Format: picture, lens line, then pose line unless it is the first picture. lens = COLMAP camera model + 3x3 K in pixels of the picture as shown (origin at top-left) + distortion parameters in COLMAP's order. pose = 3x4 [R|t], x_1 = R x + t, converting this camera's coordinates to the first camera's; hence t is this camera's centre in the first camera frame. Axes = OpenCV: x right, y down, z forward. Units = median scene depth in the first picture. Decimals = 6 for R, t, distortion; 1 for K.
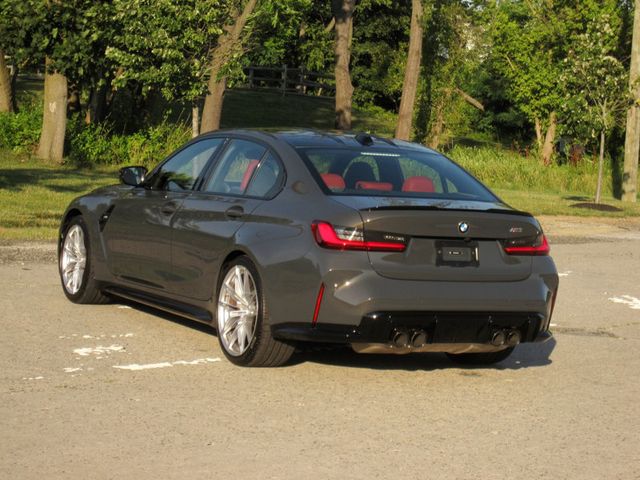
lens RADIAL K [[1756.9, 0, 320.3], [0, 1756.9, 241.6], [0, 0, 1]] dist [-0.084369, 0.000000]
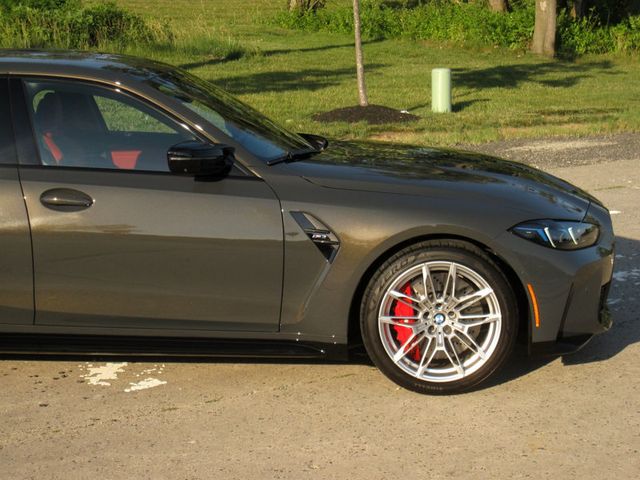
lens RADIAL K [[1499.3, 0, 319.7], [0, 1499.3, 237.6], [0, 0, 1]] dist [-0.142037, 0.000000]
pose [[0.955885, -0.028515, -0.292355, -0.016630], [0.053402, 0.995561, 0.077500, -0.011189], [0.288847, -0.089693, 0.953165, 0.049275]]
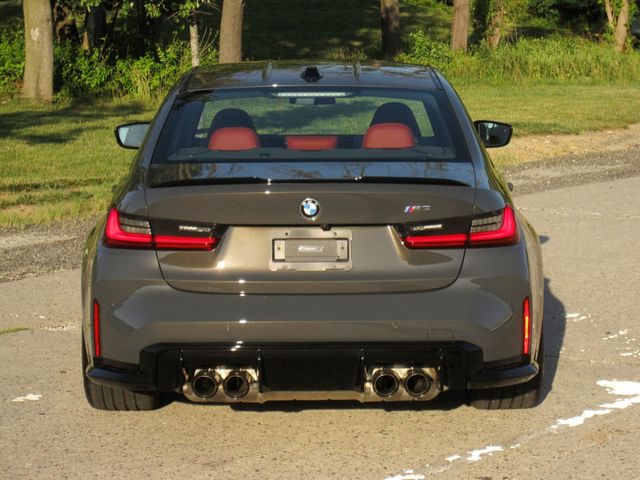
lens RADIAL K [[1756.9, 0, 321.8], [0, 1756.9, 241.6], [0, 0, 1]] dist [-0.084369, 0.000000]
pose [[0.996634, -0.072838, -0.037632, 0.005172], [0.074926, 0.995533, 0.057445, -0.016481], [0.033280, -0.060071, 0.997639, 0.173021]]
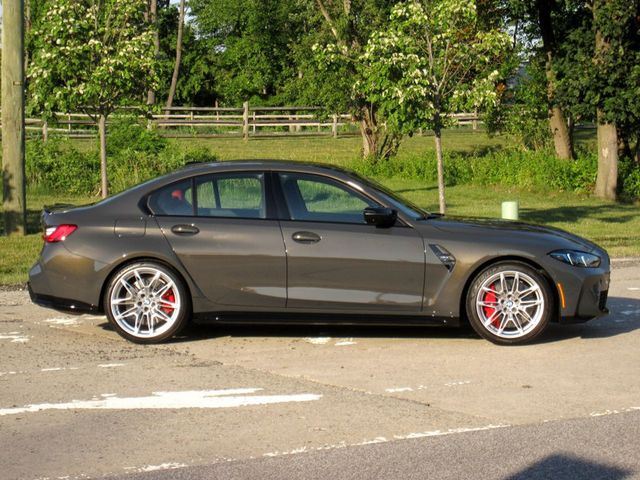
lens RADIAL K [[1756.9, 0, 317.3], [0, 1756.9, 241.2], [0, 0, 1]] dist [-0.084369, 0.000000]
pose [[0.947603, -0.055871, -0.314528, 0.030623], [0.047770, 0.998299, -0.033409, 0.012767], [0.315859, 0.016633, 0.948660, -0.176554]]
